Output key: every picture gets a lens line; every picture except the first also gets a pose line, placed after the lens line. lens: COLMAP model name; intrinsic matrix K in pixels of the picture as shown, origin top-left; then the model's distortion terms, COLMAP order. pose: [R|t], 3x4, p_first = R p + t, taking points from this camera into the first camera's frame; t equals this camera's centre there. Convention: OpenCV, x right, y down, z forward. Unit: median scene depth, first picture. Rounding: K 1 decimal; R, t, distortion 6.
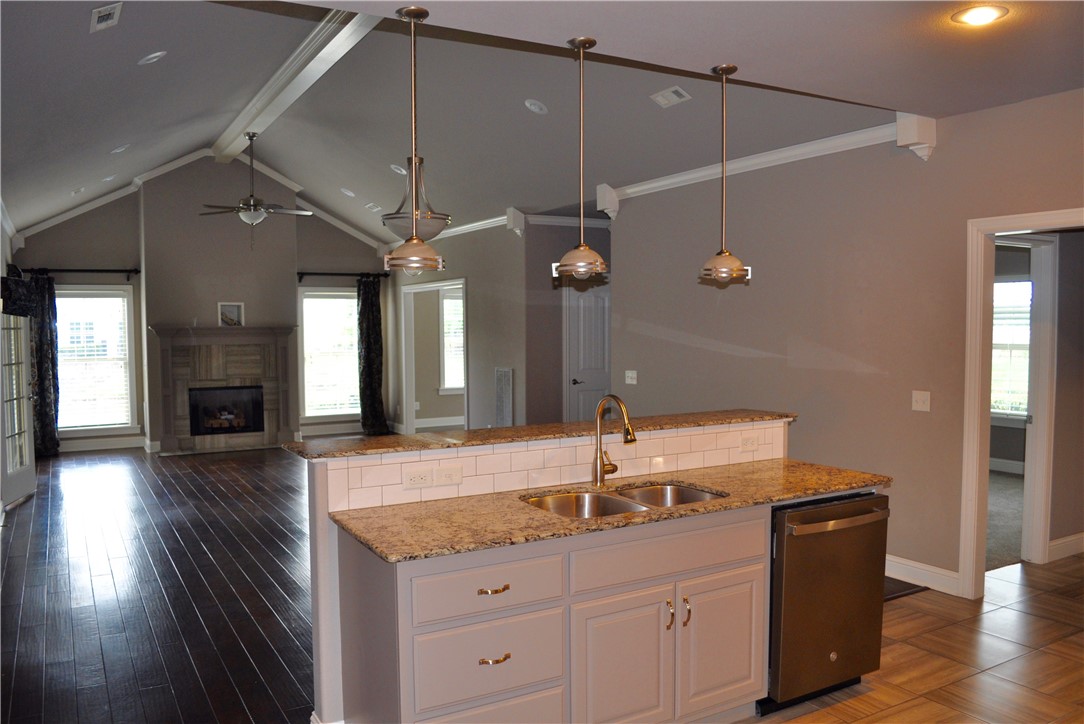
lens RADIAL K [[850.9, 0, 535.7], [0, 850.9, 368.3], [0, 0, 1]] dist [-0.080053, 0.007503]
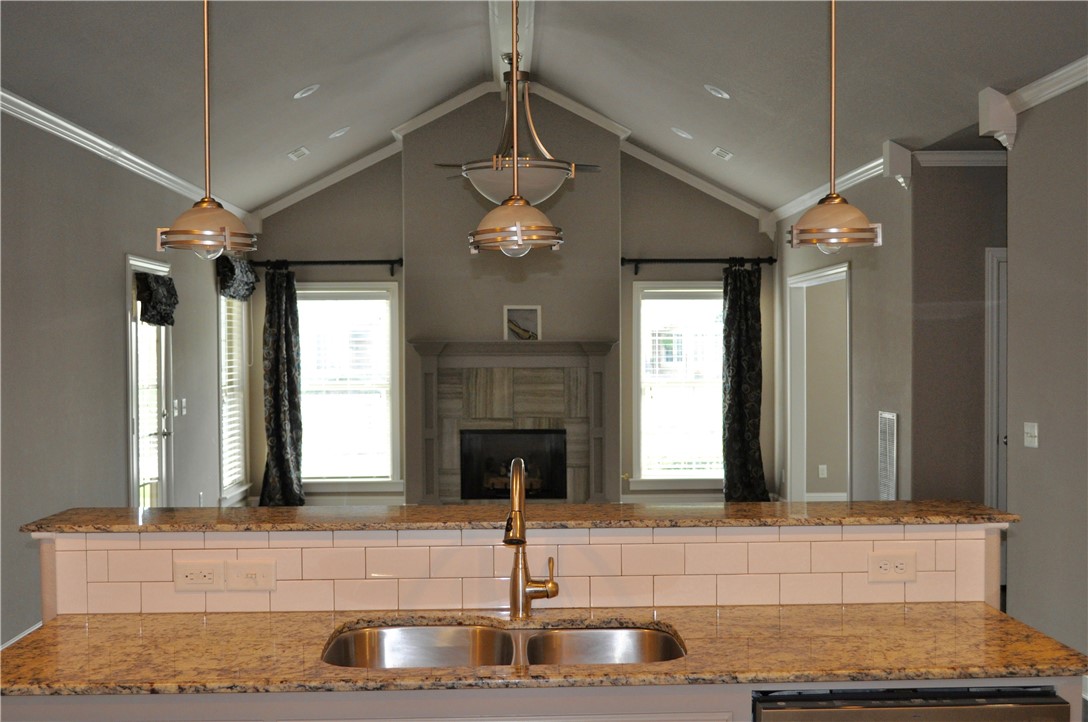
lens RADIAL K [[1325.7, 0, 548.3], [0, 1325.7, 364.5], [0, 0, 1]] dist [-0.047028, 0.000000]
pose [[0.885139, 0.010131, -0.465216, 0.156489], [-0.025681, 0.999303, -0.027102, -0.002348], [0.464617, 0.035936, 0.884782, 0.068065]]
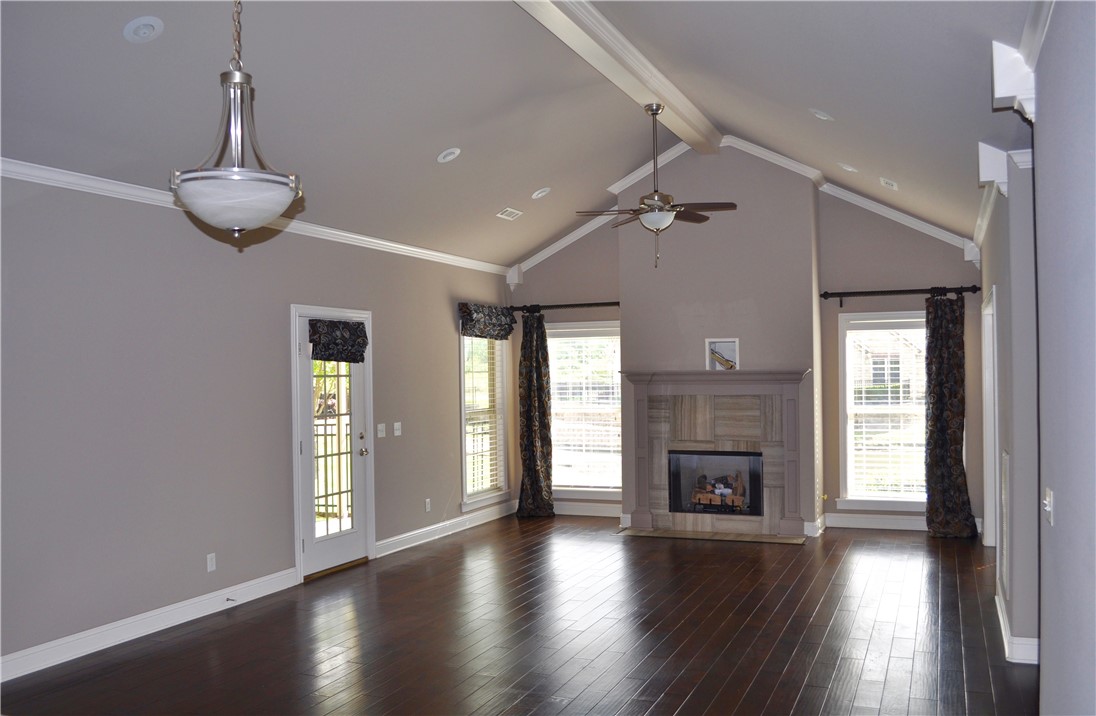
lens RADIAL K [[947.4, 0, 548.9], [0, 947.4, 367.1], [0, 0, 1]] dist [-0.077249, 0.002799]
pose [[0.615394, -0.005040, -0.788204, 0.207715], [-0.031665, 0.999014, -0.031110, -0.022286], [0.787584, 0.044104, 0.614627, 0.371593]]
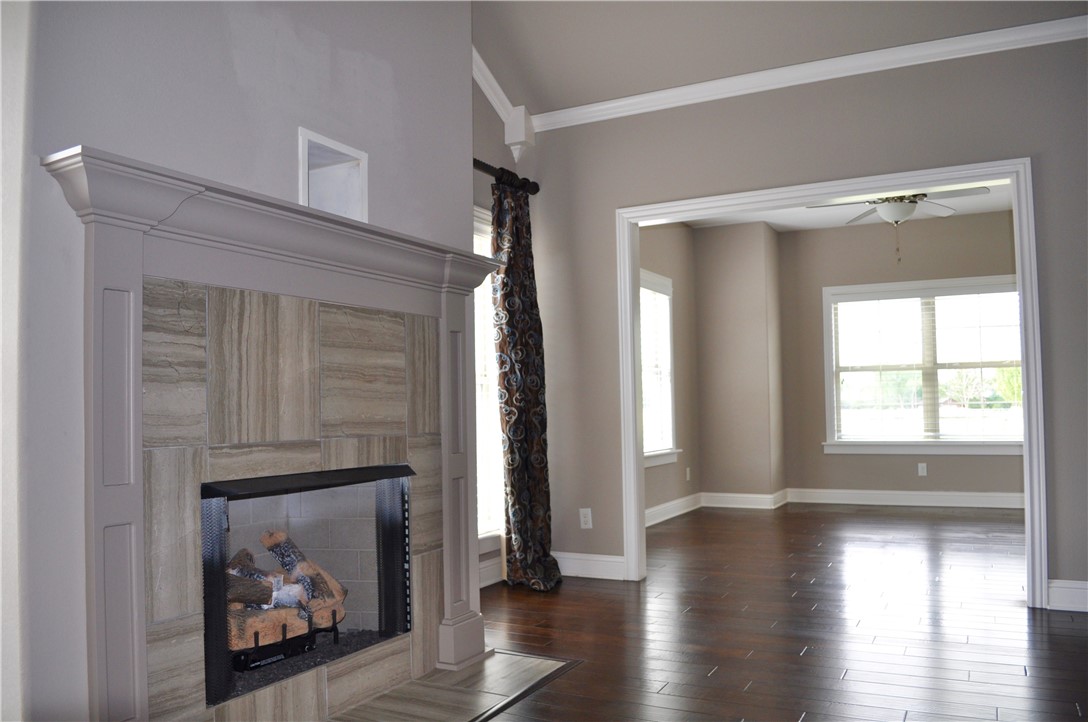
lens RADIAL K [[854.1, 0, 551.8], [0, 854.1, 374.6], [0, 0, 1]] dist [-0.080053, 0.007503]
pose [[0.838707, 0.013957, 0.544403, -0.453711], [0.039831, 0.995422, -0.086884, 0.018132], [-0.543124, 0.094554, 0.834312, 0.768963]]
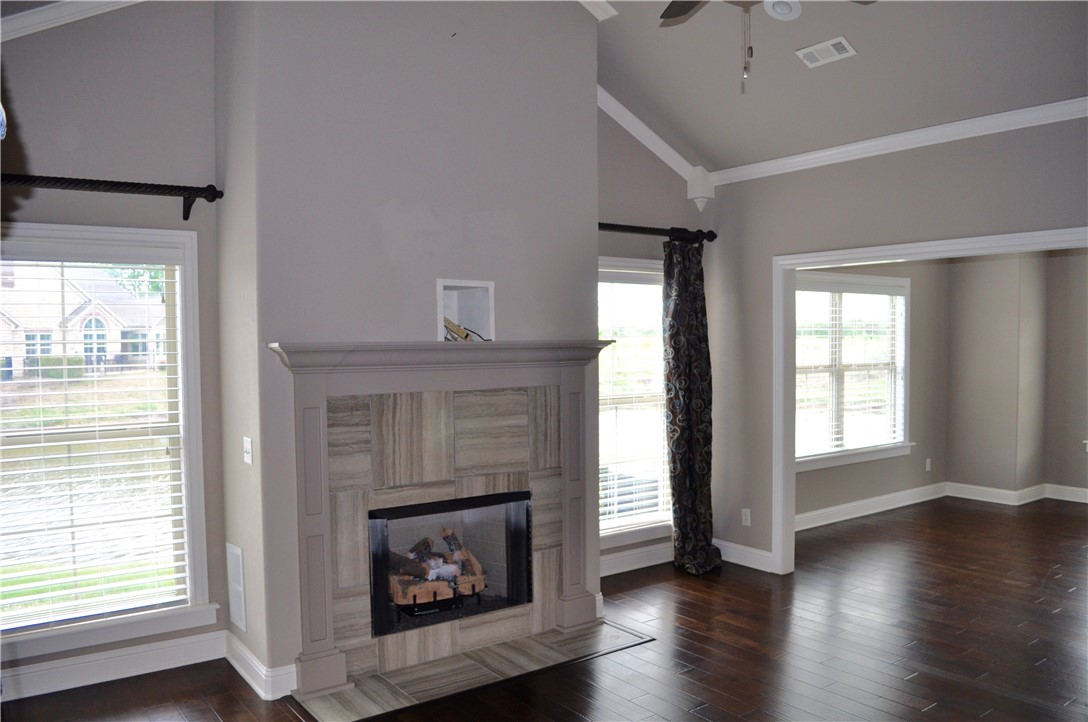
lens RADIAL K [[854.1, 0, 547.5], [0, 854.1, 369.1], [0, 0, 1]] dist [-0.080053, 0.007503]
pose [[0.993284, -0.004874, 0.115602, -0.376793], [0.006639, 0.999867, -0.014887, -0.032132], [-0.115514, 0.015555, 0.993184, 0.619252]]
